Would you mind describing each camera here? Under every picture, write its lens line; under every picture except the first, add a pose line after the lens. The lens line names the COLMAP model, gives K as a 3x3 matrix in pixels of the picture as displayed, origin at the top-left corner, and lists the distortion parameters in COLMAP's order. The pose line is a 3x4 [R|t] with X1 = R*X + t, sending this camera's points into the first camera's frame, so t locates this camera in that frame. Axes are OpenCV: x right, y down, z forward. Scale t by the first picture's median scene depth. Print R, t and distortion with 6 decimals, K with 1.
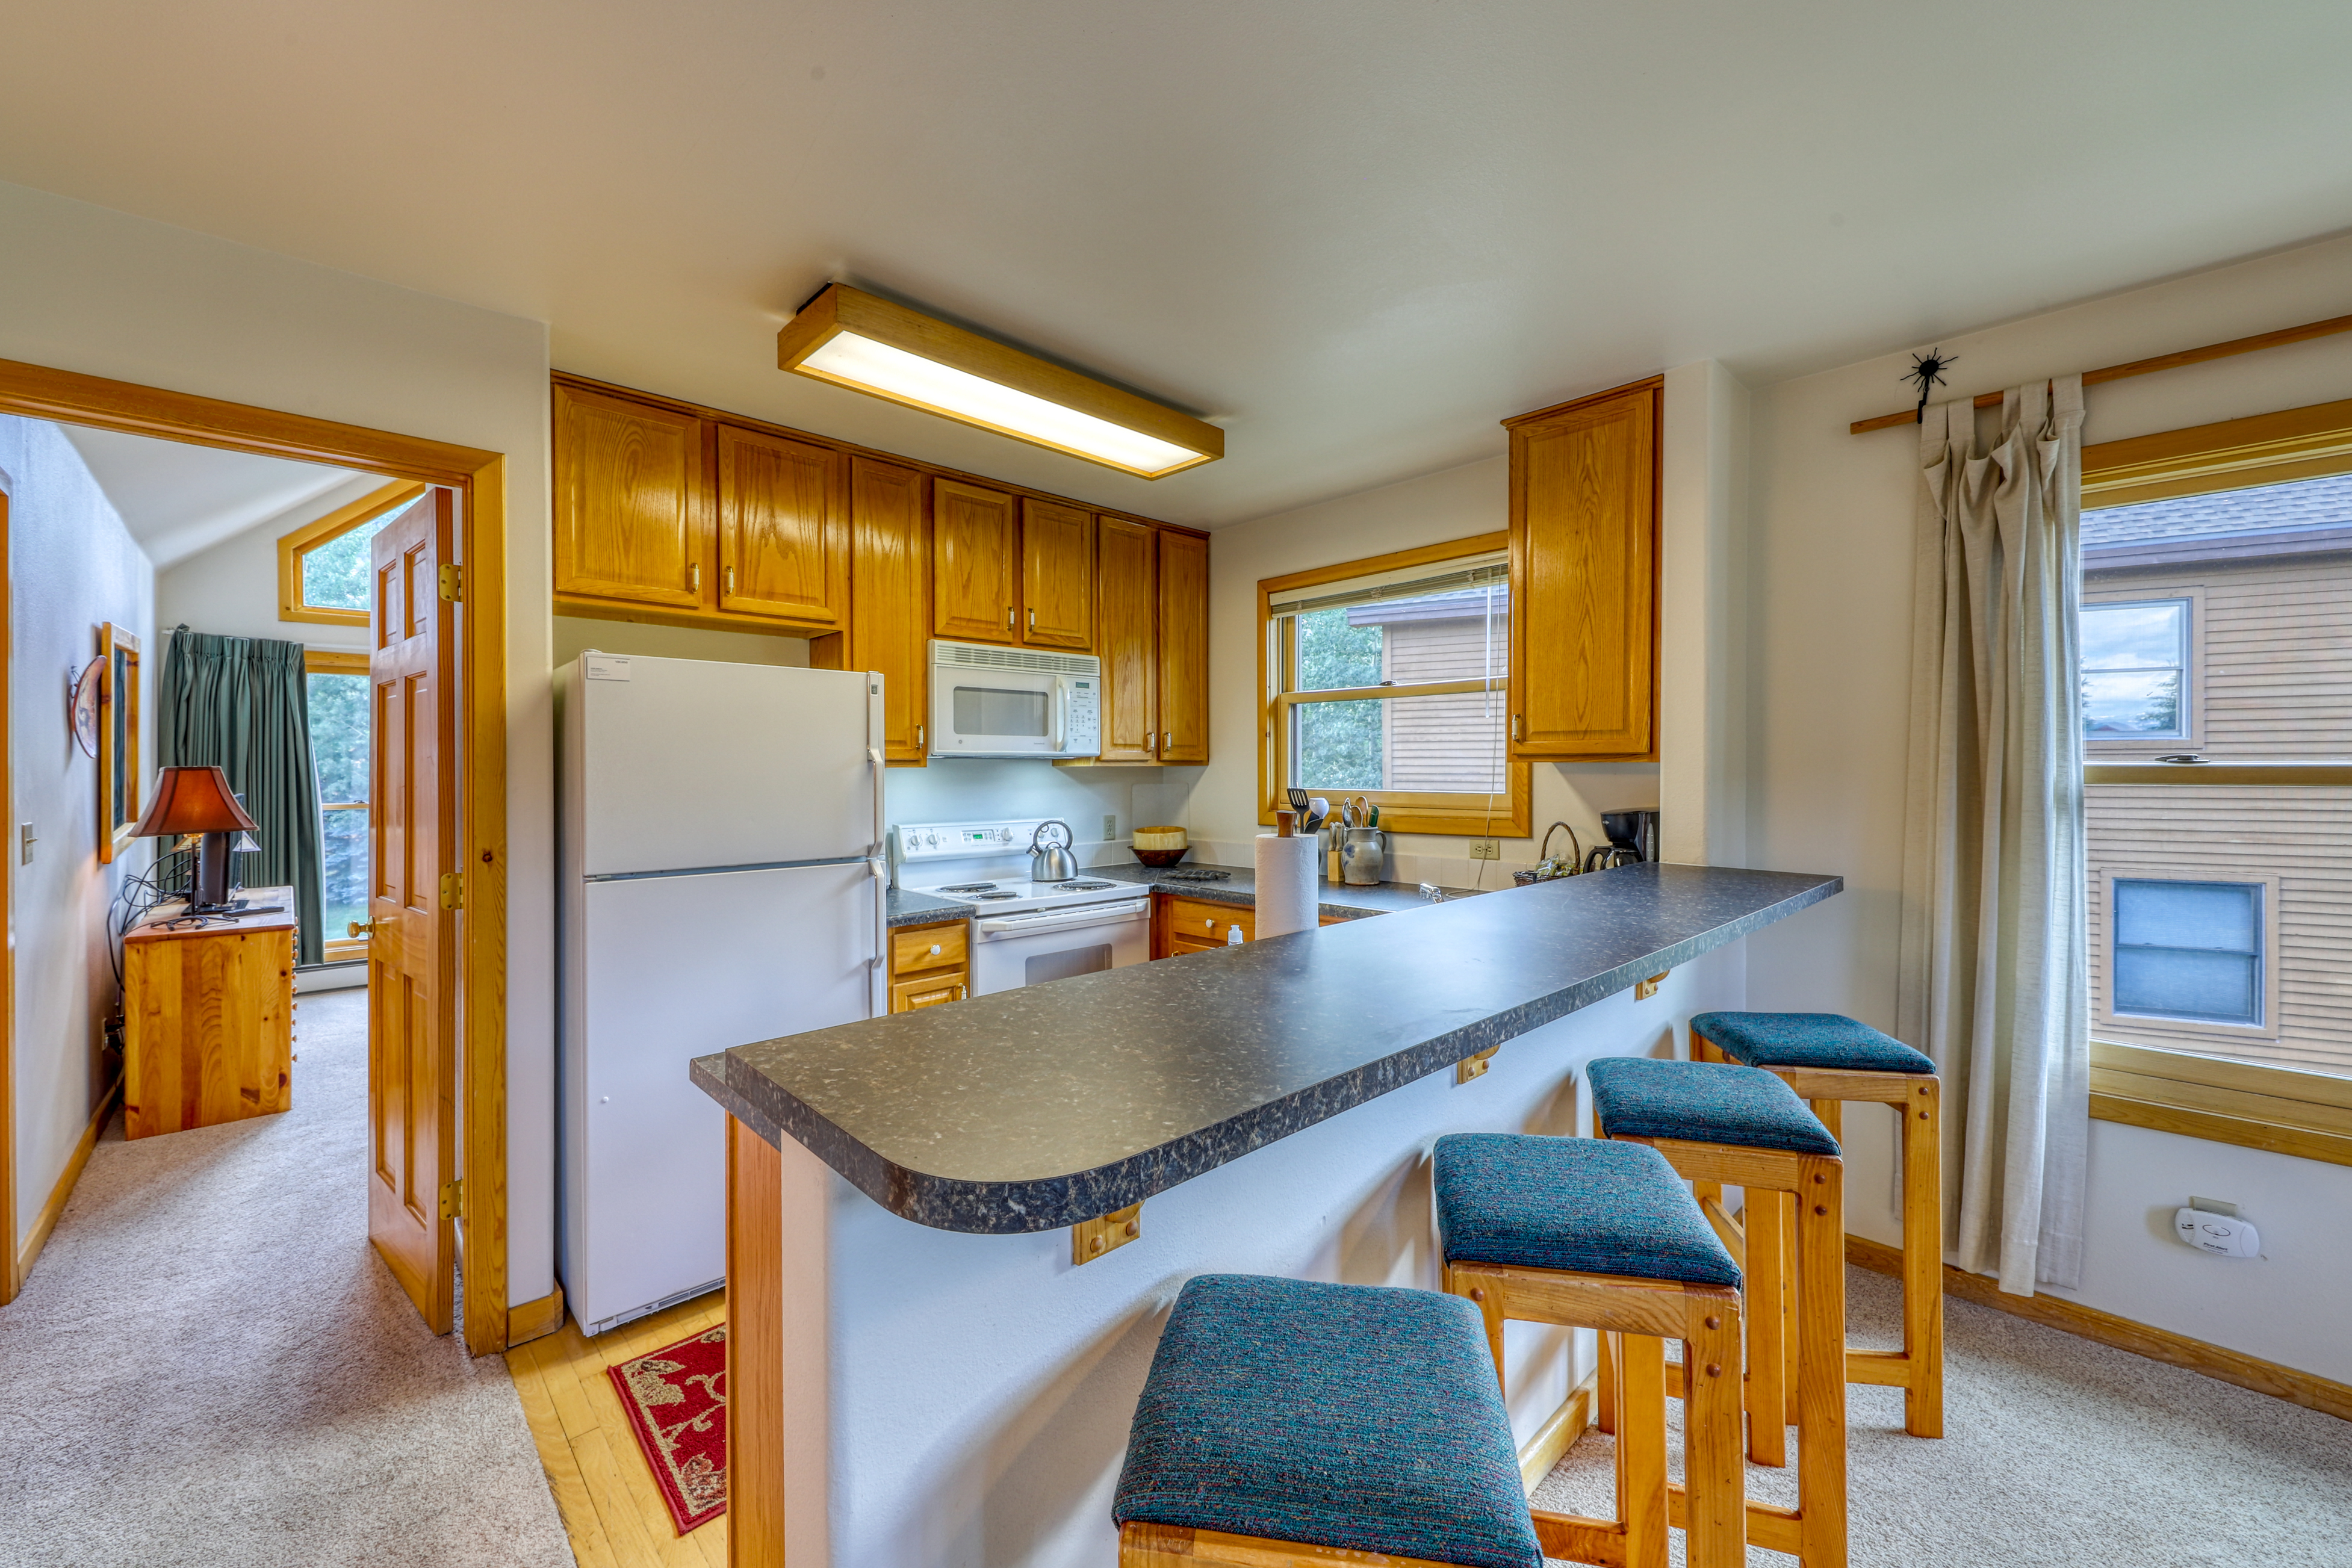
lens RADIAL K [[918.4, 0, 1186.1], [0, 918.4, 772.8], [0, 0, 1]] dist [0.010016, -0.002434]
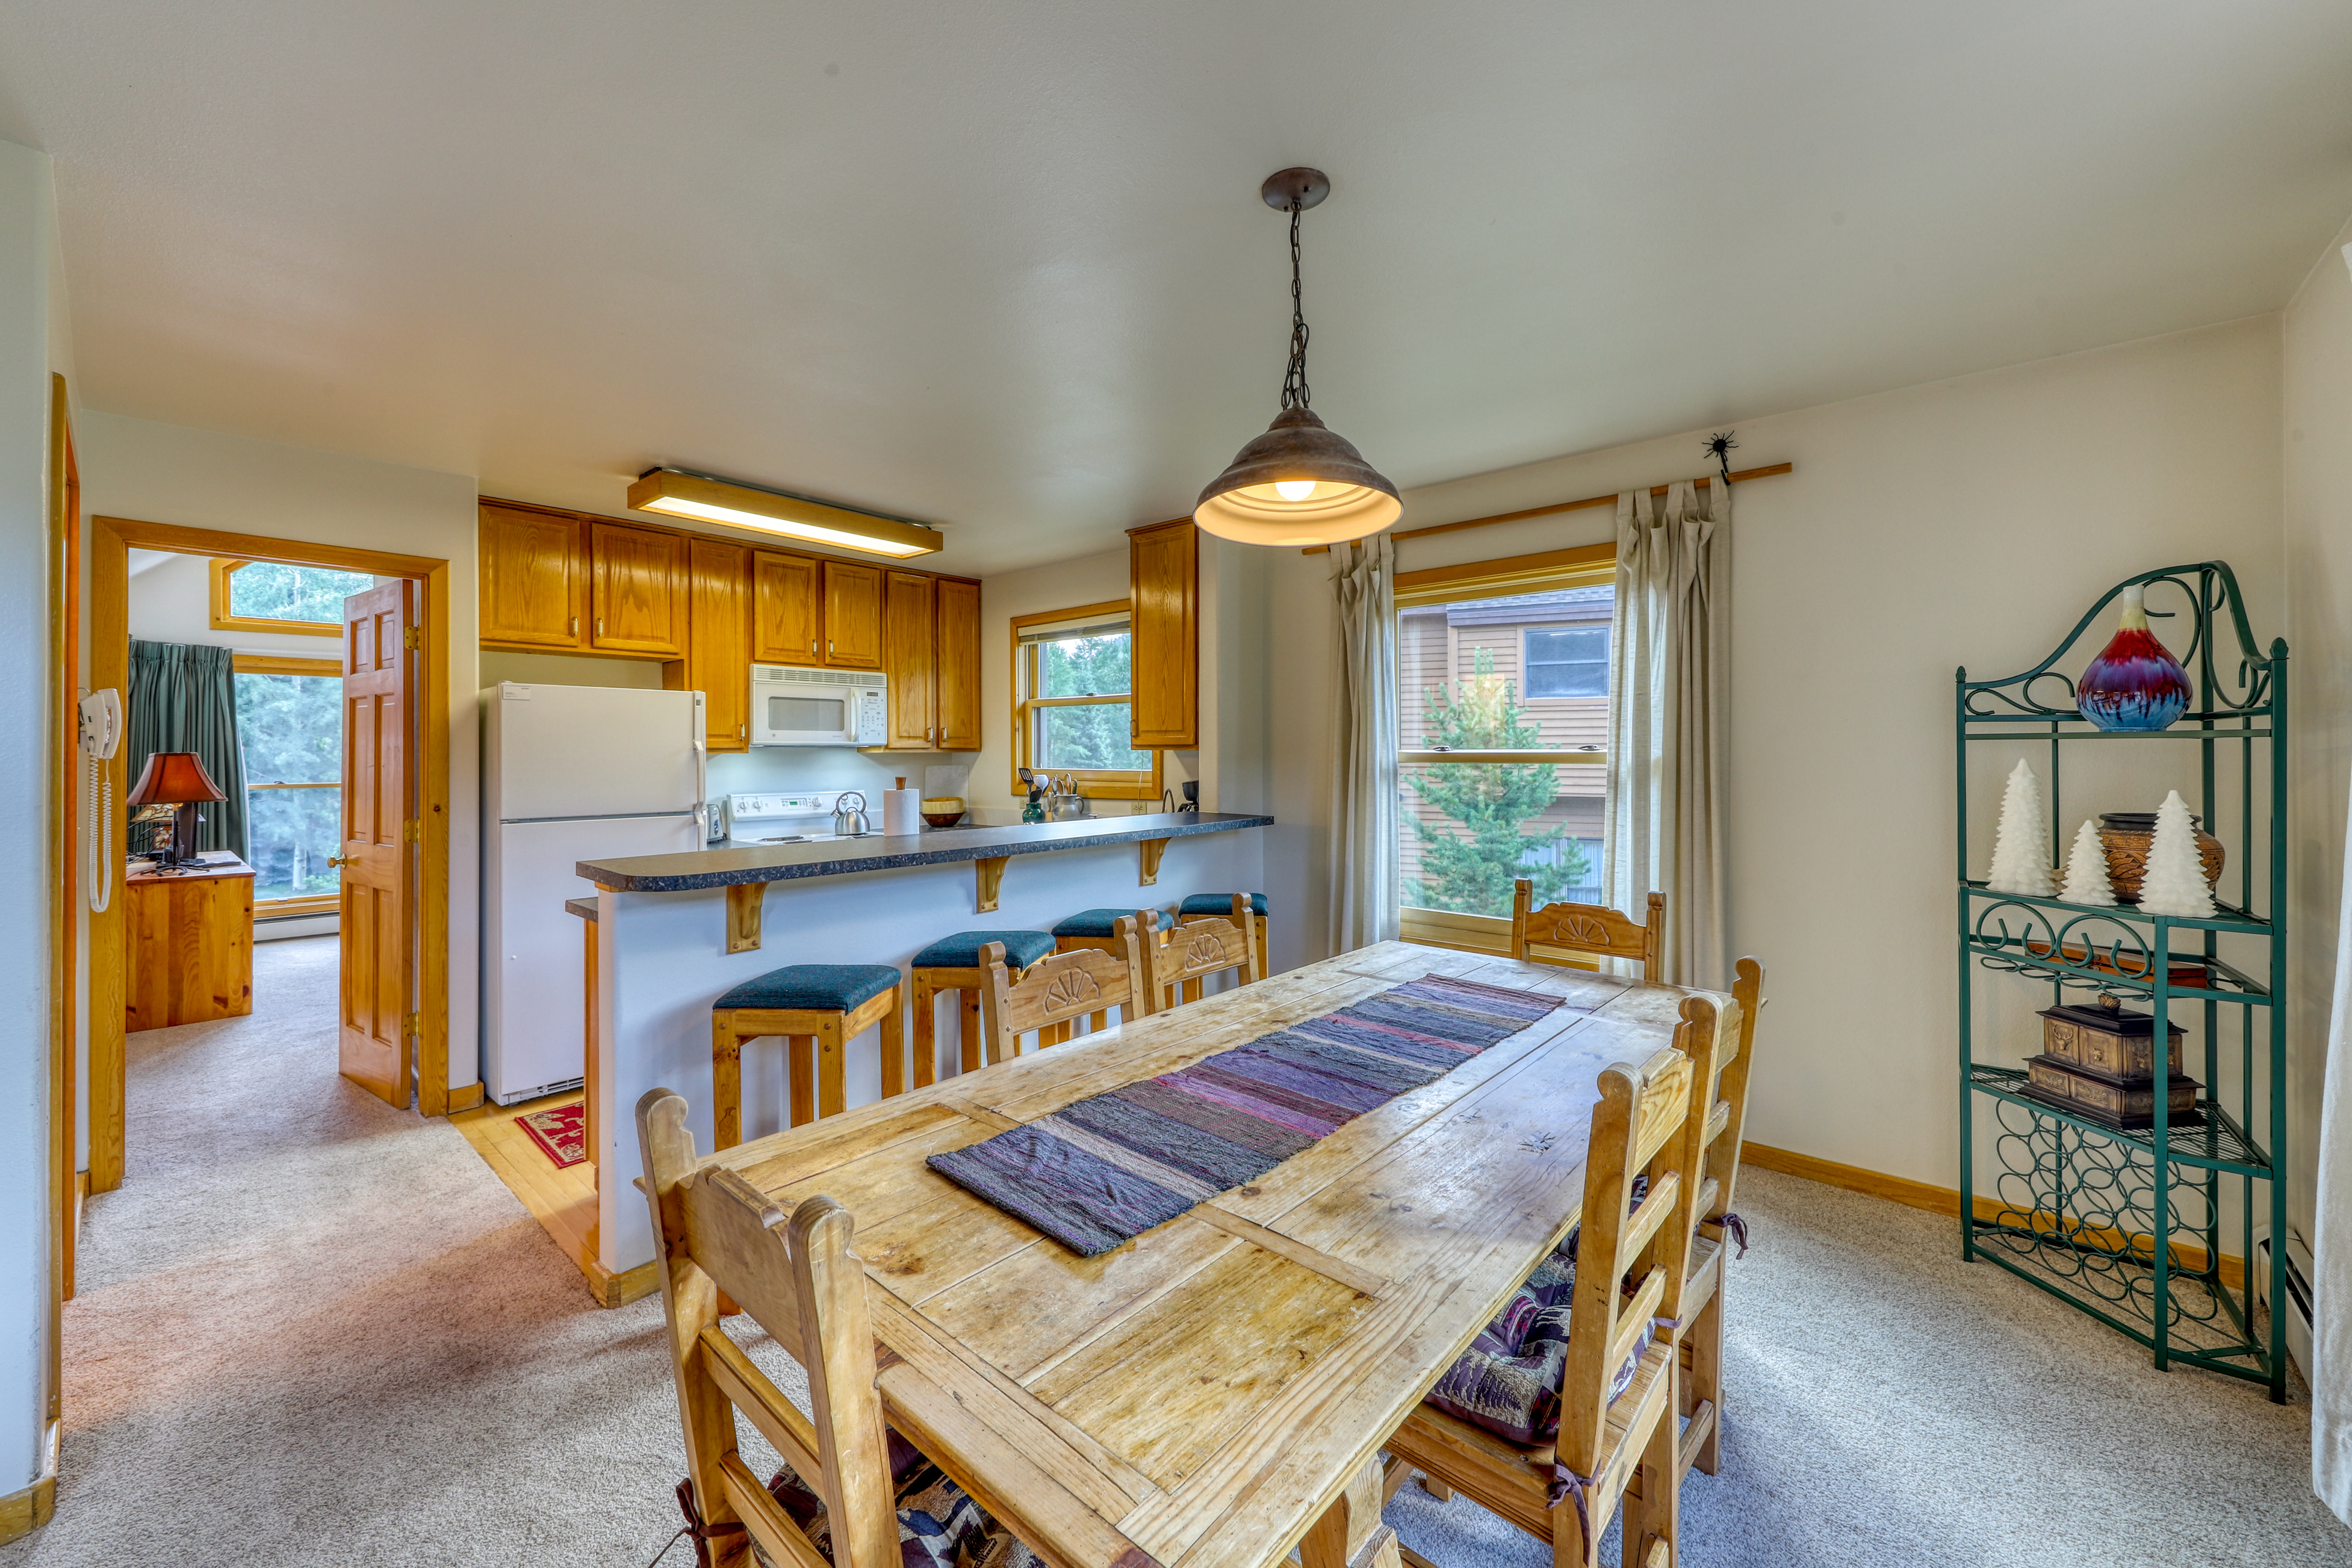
lens RADIAL K [[918.4, 0, 1190.0], [0, 918.4, 751.9], [0, 0, 1]] dist [0.010016, -0.002434]
pose [[0.996172, 0.000046, 0.087416, 0.312676], [0.000570, 0.999975, -0.007023, 0.002673], [-0.087414, 0.007046, 0.996147, -0.546788]]
